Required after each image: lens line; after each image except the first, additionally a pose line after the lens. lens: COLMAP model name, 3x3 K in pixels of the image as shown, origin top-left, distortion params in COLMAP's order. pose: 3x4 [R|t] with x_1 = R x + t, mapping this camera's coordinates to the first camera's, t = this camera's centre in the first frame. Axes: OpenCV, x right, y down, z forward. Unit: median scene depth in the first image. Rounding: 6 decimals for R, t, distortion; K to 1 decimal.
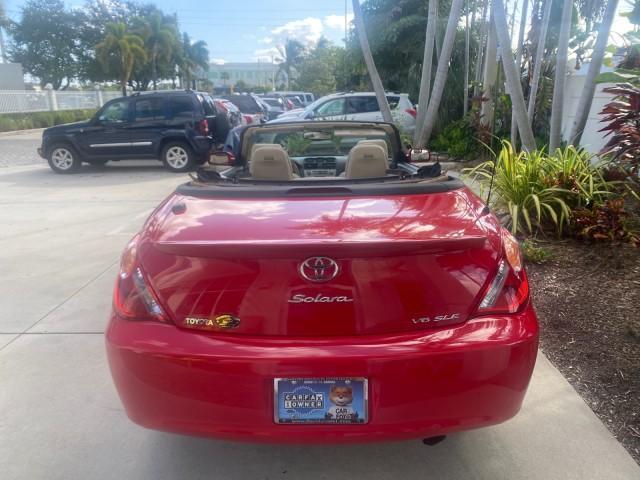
lens RADIAL K [[492.0, 0, 320.3], [0, 492.0, 241.9], [0, 0, 1]] dist [0.002100, -0.000010]
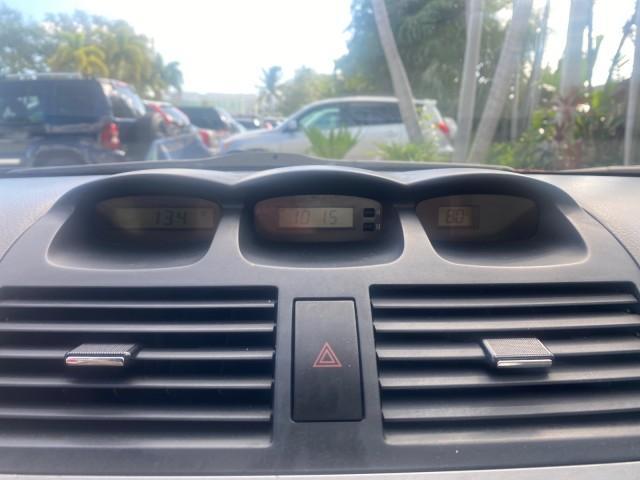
lens RADIAL K [[499.9, 0, 318.6], [0, 499.9, 240.6], [0, 0, 1]] dist [0.009882, -0.003201]
pose [[0.999182, 0.016988, 0.036686, -0.005682], [-0.014493, 0.997631, -0.067251, -0.065545], [-0.037742, 0.066664, 0.997061, 0.366876]]
